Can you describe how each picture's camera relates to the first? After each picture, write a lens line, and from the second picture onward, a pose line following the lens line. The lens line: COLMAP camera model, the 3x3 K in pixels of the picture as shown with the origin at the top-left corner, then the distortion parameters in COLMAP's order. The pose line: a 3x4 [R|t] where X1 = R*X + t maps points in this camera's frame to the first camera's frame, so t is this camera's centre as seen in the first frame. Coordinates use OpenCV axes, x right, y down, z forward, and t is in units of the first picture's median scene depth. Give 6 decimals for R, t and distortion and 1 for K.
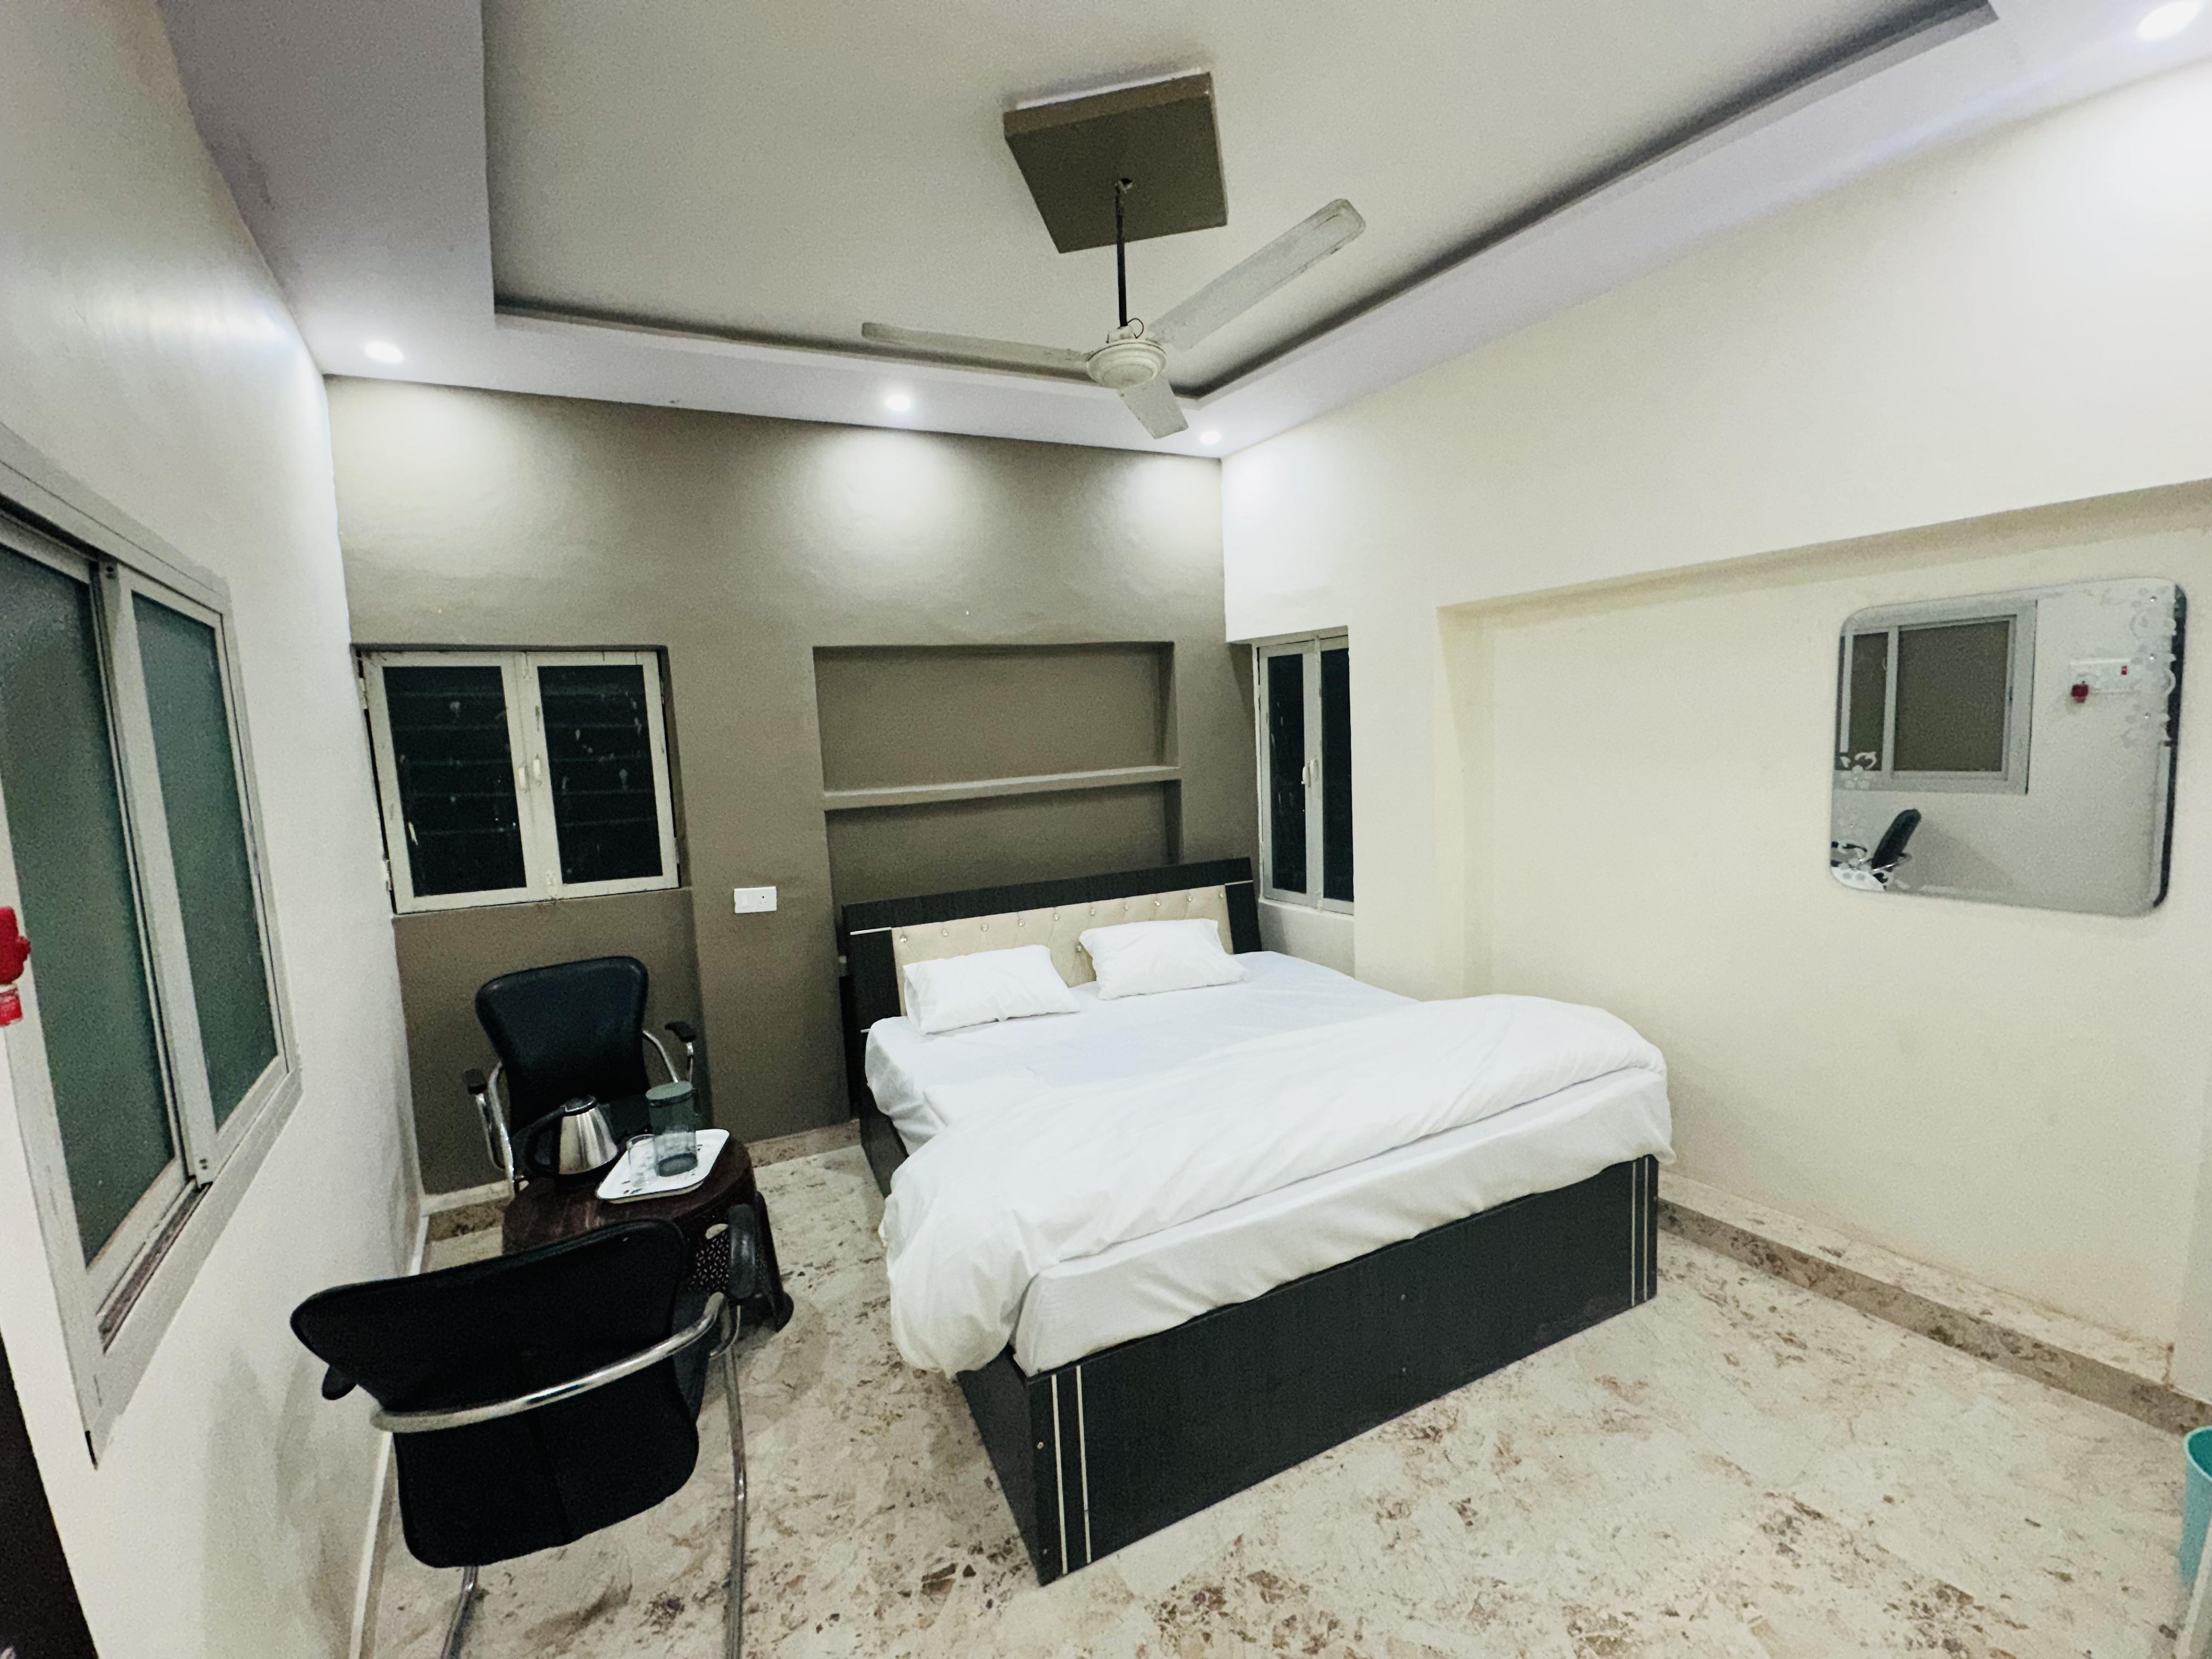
lens RADIAL K [[880.0, 0, 1112.8], [0, 880.0, 823.6], [0, 0, 1]] dist [-0.003606, 0.001155]
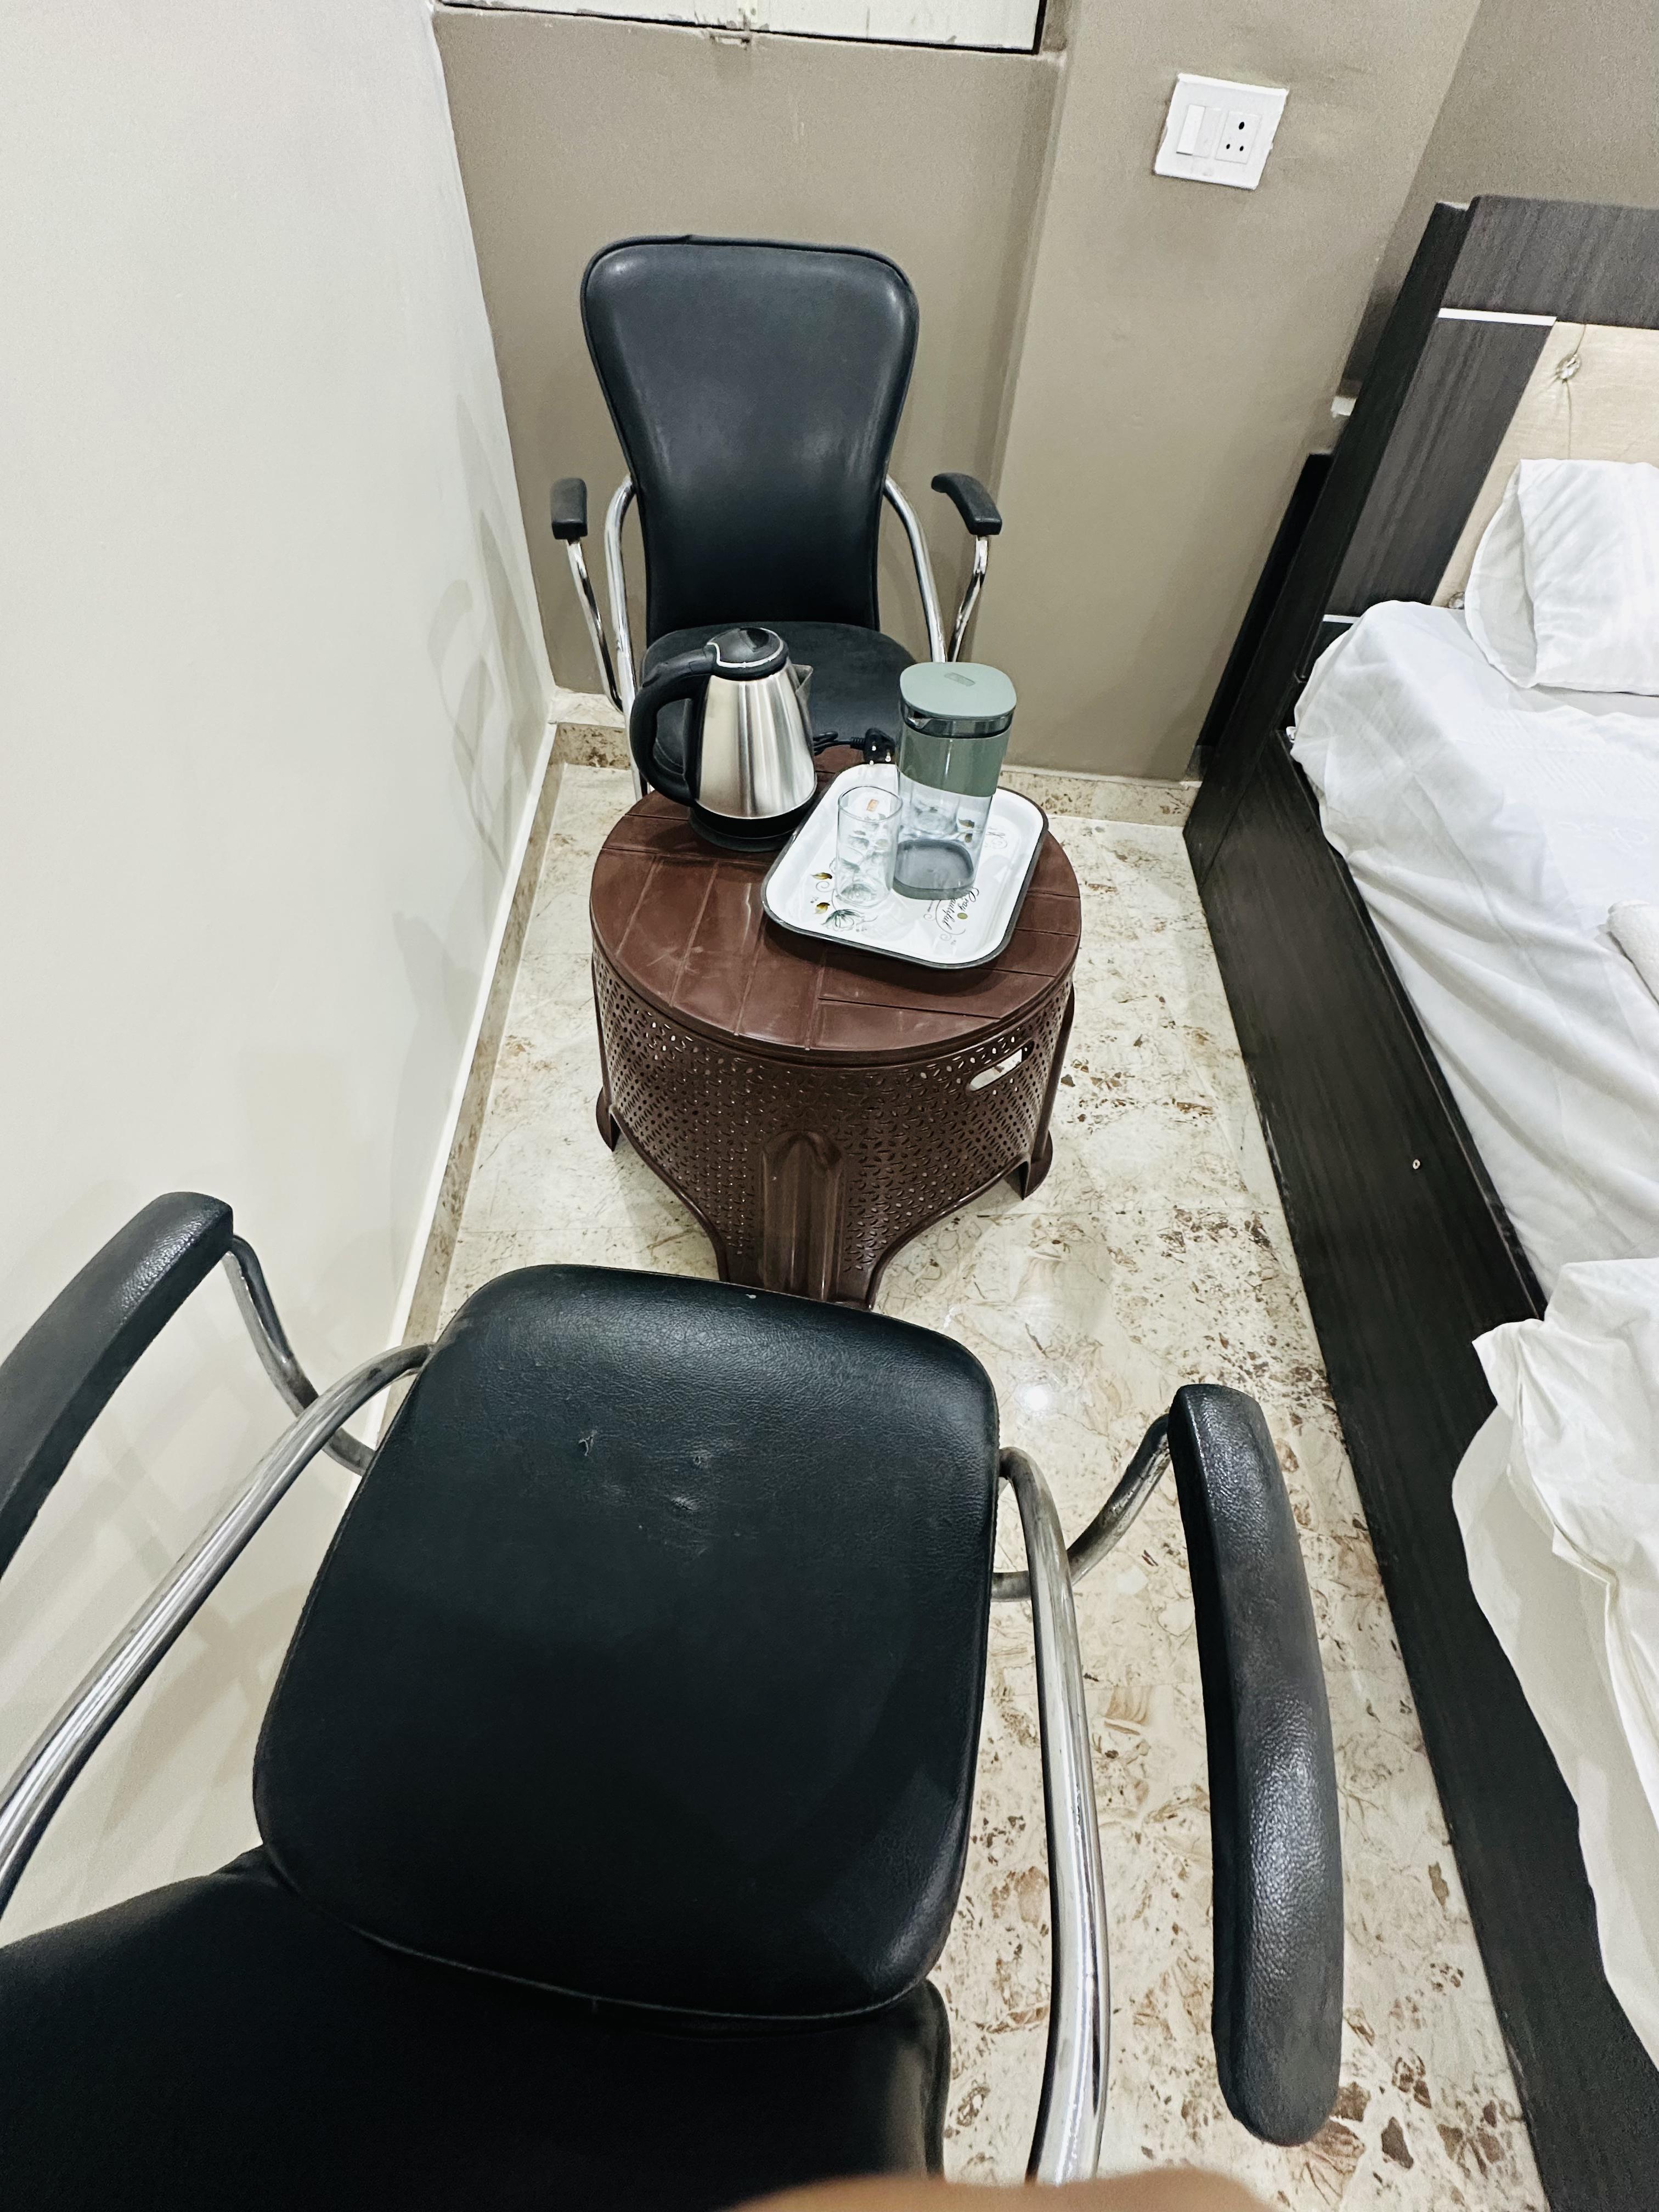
lens RADIAL K [[880.0, 0, 832.1], [0, 880.0, 1111.6], [0, 0, 1]] dist [-0.003606, 0.001155]
pose [[0.857132, 0.449827, -0.250958, -0.371684], [-0.139276, 0.671451, 0.727843, 0.160728], [0.495909, -0.588906, 0.638172, 0.625238]]
